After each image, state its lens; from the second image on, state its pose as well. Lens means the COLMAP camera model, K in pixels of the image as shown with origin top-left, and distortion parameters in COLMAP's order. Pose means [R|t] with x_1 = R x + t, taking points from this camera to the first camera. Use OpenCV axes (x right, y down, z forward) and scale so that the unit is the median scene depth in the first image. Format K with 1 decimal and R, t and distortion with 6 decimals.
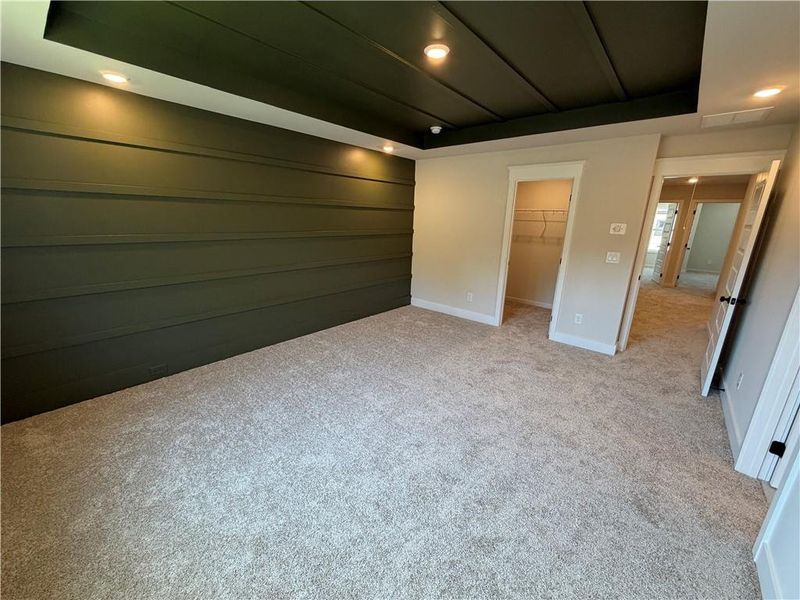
lens RADIAL K [[320.2, 0, 398.0], [0, 320.2, 302.3], [0, 0, 1]] dist [-0.000454, -0.000395]
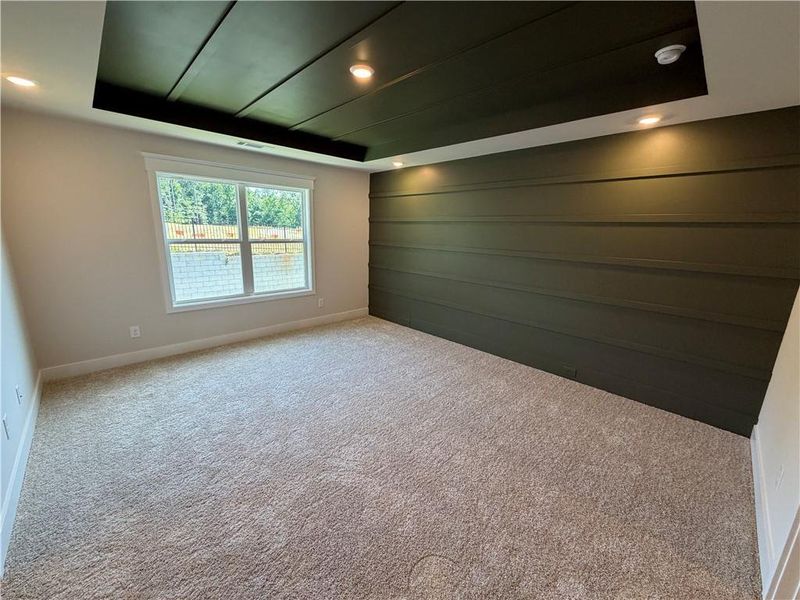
lens RADIAL K [[320.2, 0, 398.0], [0, 320.2, 302.3], [0, 0, 1]] dist [-0.000454, -0.000395]
pose [[-0.088232, 0.193120, -0.977200, 0.992820], [-0.285569, 0.934943, 0.210553, -0.254084], [0.954288, 0.297635, -0.027342, 1.057900]]
